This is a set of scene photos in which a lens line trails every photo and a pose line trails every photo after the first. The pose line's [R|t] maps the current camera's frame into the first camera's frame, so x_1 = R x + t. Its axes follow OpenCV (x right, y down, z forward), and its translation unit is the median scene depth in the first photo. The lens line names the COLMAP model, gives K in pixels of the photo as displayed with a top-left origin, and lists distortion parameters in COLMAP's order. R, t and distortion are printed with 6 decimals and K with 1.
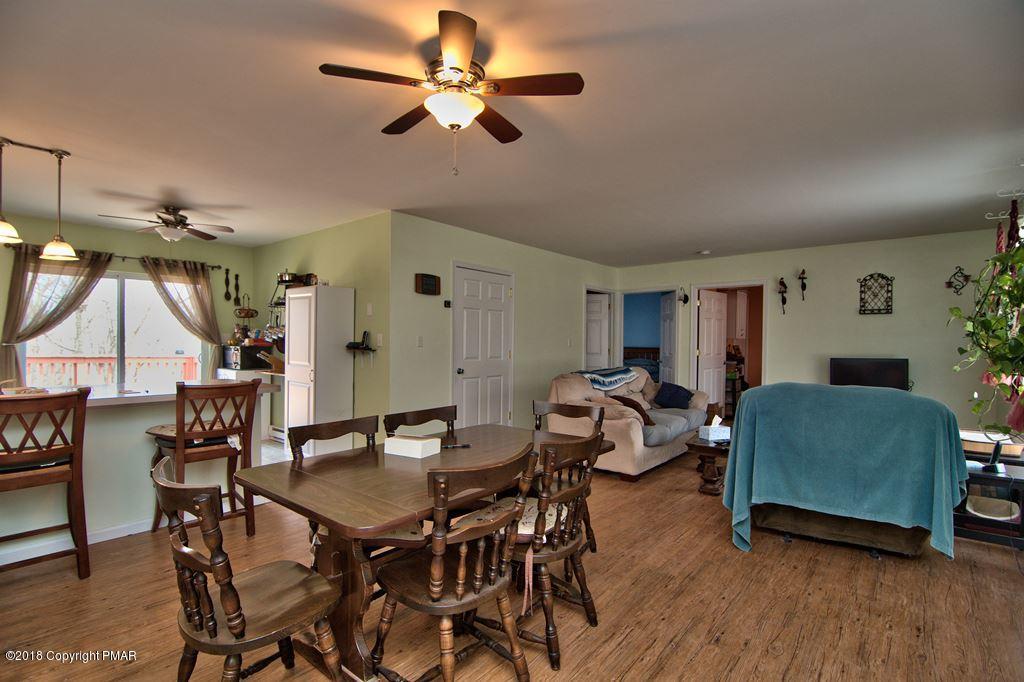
lens RADIAL K [[485.4, 0, 514.1], [0, 485.4, 347.1], [0, 0, 1]] dist [-0.009042, -0.006972]
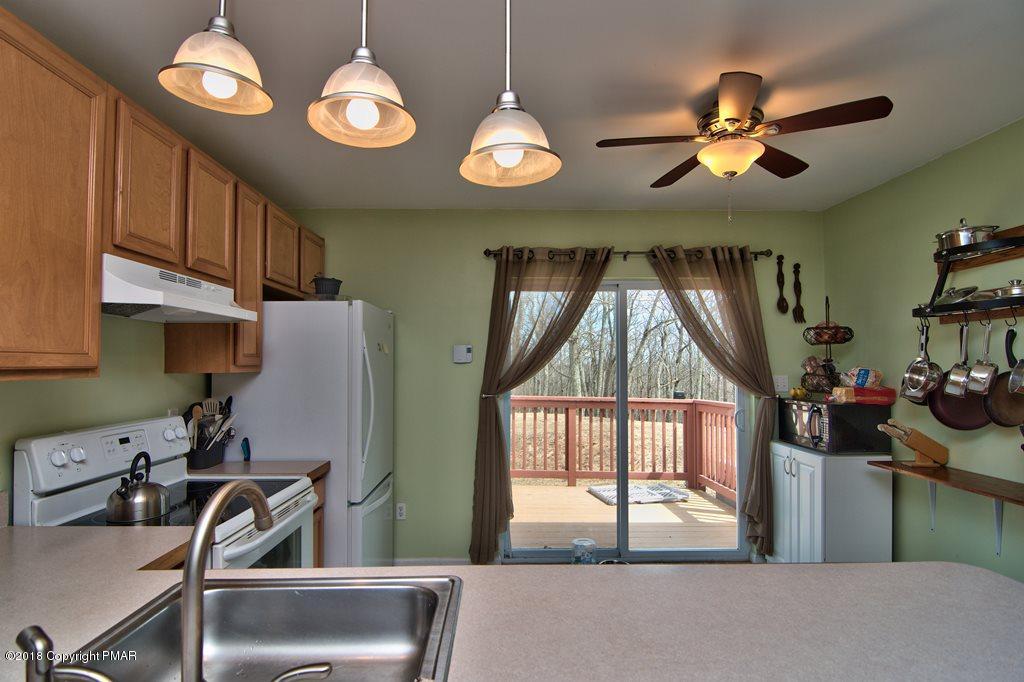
lens RADIAL K [[515.9, 0, 500.2], [0, 515.9, 349.1], [0, 0, 1]] dist [-0.014300, -0.003628]
pose [[0.650775, -0.034746, -0.758476, -0.396980], [-0.002194, 0.998862, -0.047641, -0.032319], [0.759268, 0.032667, 0.649958, 0.430303]]
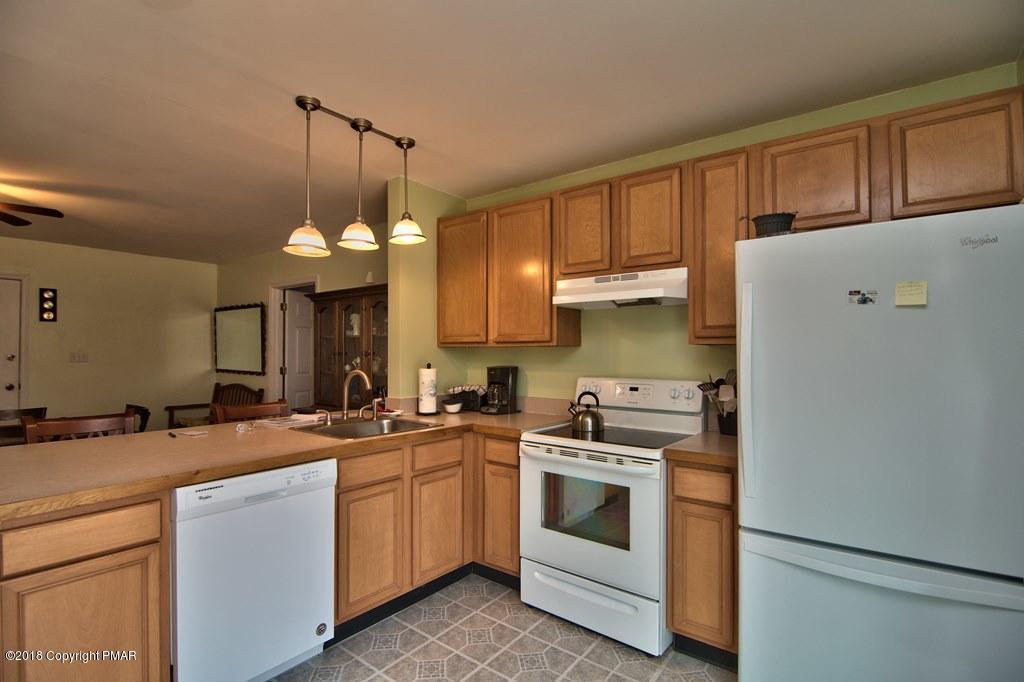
lens RADIAL K [[485.4, 0, 510.1], [0, 485.4, 347.0], [0, 0, 1]] dist [-0.009042, -0.006972]
pose [[-0.998820, -0.011373, -0.047218, -0.668703], [-0.011628, 0.999919, 0.005132, -0.030400], [0.047156, 0.005675, -0.998871, 0.937594]]
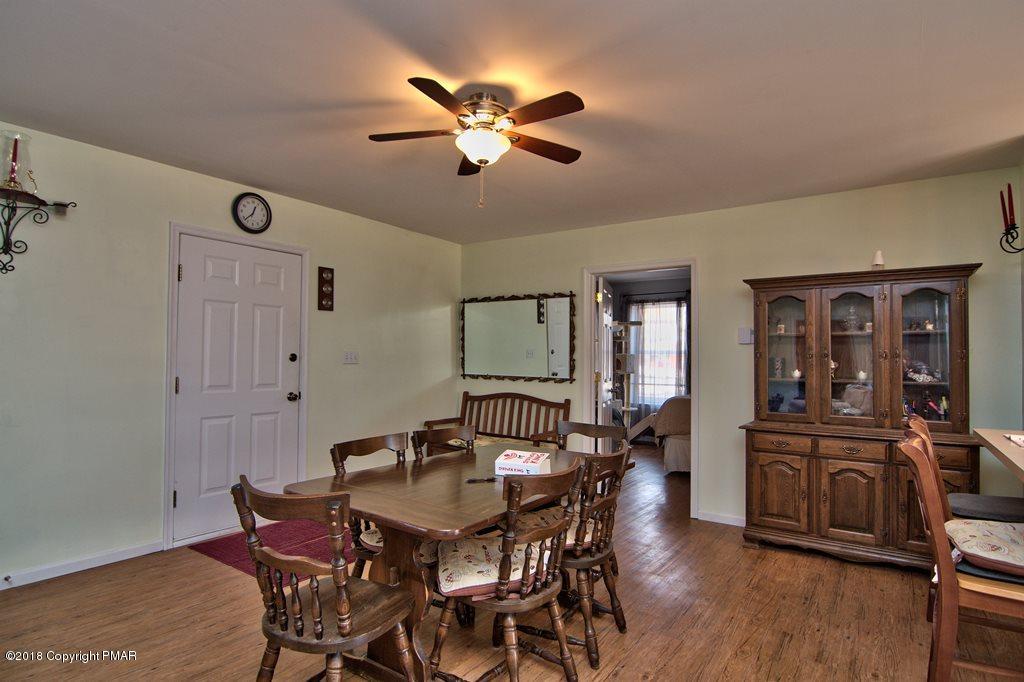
lens RADIAL K [[548.4, 0, 512.5], [0, 548.4, 341.7], [0, 0, 1]] dist [-0.006740, -0.009381]
pose [[-0.995661, -0.021829, -0.090454, -0.049463], [-0.020469, 0.999664, -0.015932, -0.012228], [0.090772, -0.014011, -0.995773, 0.808093]]
